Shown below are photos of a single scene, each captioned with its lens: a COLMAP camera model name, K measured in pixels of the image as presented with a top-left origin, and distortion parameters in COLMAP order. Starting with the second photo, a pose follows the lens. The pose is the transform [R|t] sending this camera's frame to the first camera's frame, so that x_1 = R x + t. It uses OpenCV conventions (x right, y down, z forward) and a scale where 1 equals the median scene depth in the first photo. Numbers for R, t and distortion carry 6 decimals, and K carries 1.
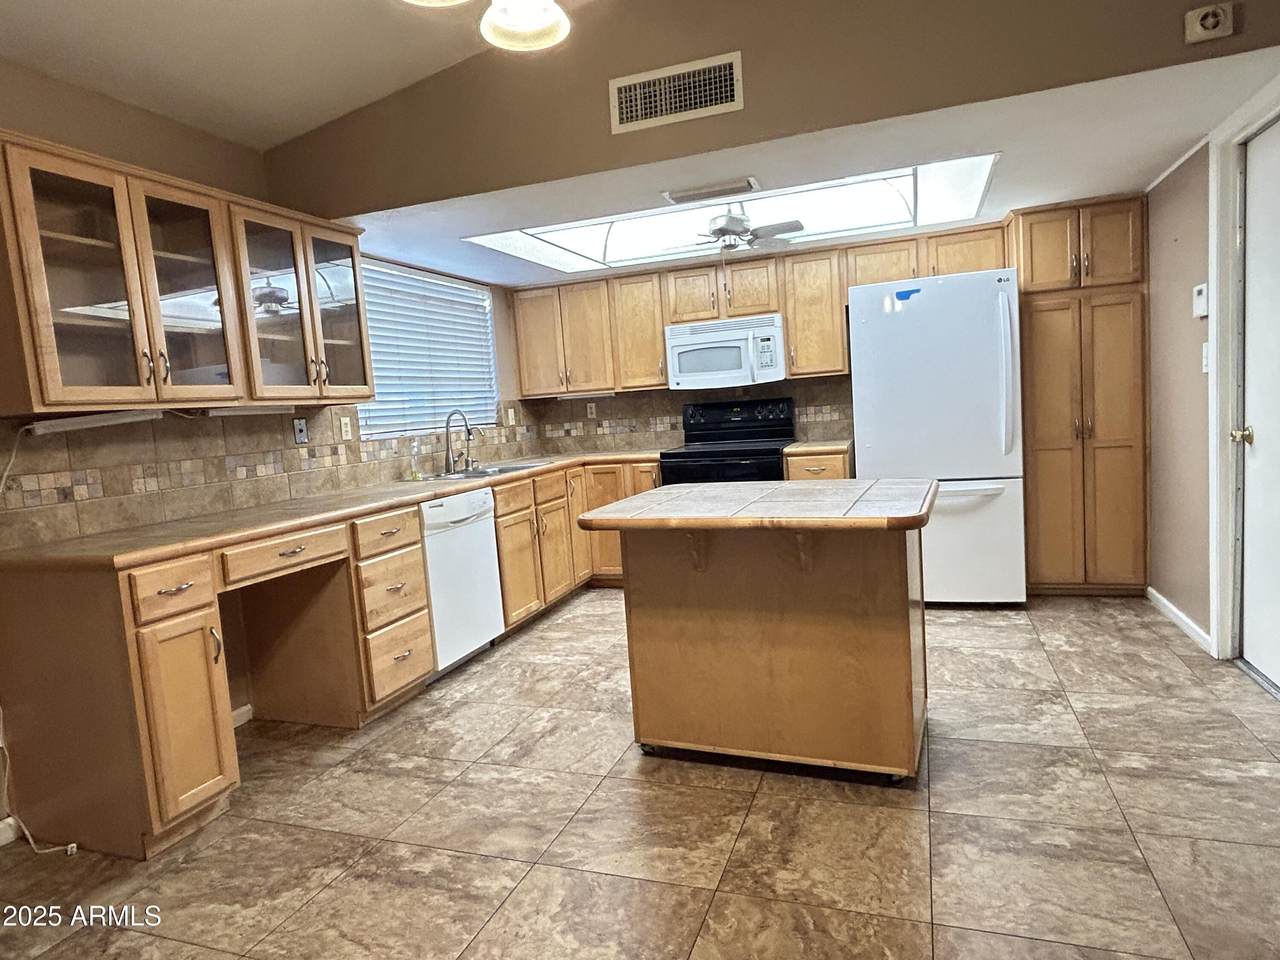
lens RADIAL K [[774.1, 0, 640.0], [0, 774.1, 480.0], [0, 0, 1]] dist [-0.000840, -0.002053]
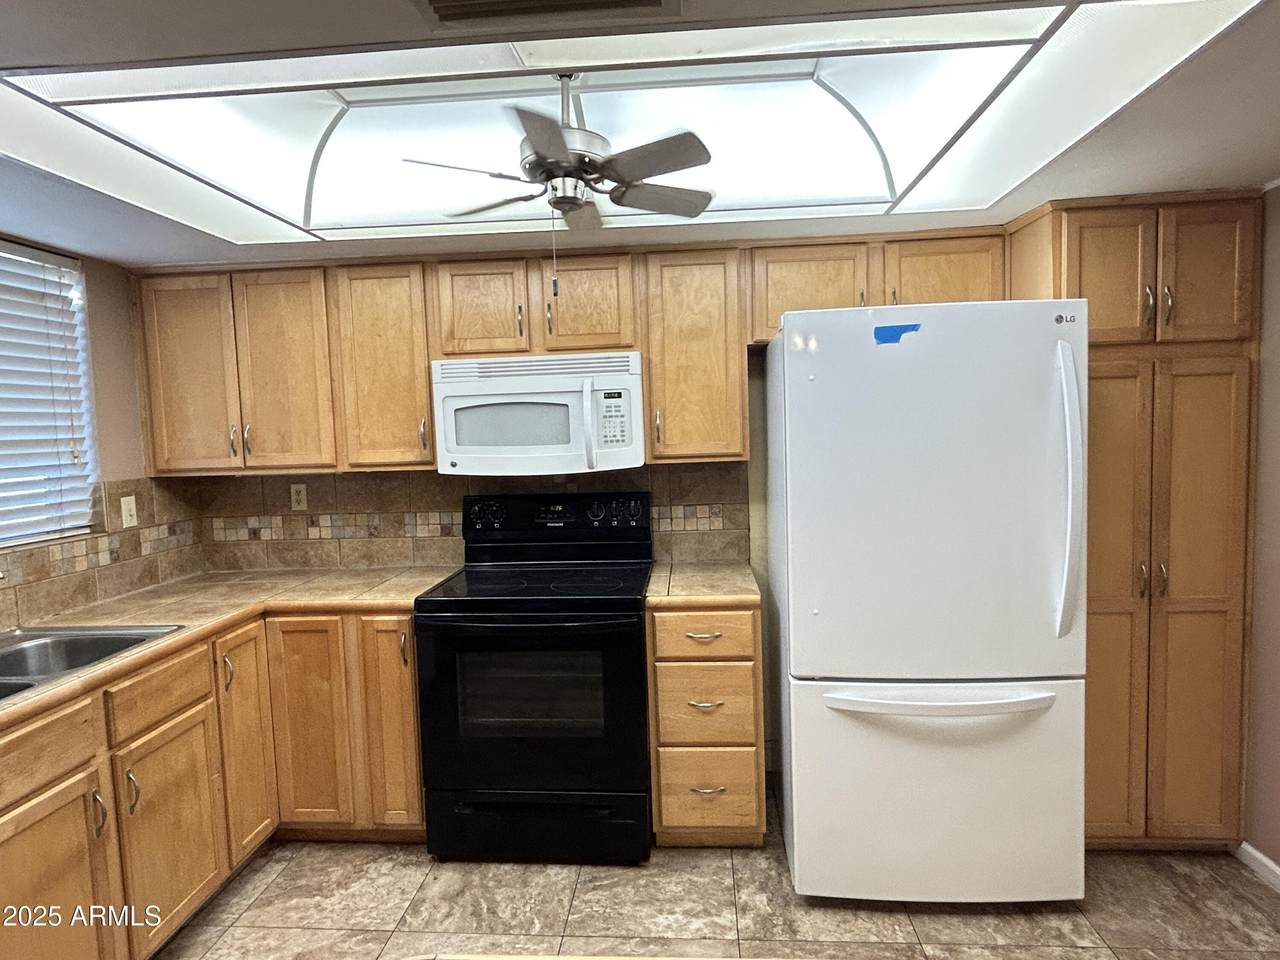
lens RADIAL K [[774.1, 0, 640.0], [0, 774.1, 480.0], [0, 0, 1]] dist [-0.000840, -0.002053]
pose [[0.963288, 0.021195, 0.267632, 0.029905], [-0.011076, 0.999167, -0.039264, -0.094086], [-0.268241, 0.034858, 0.962721, 0.436506]]
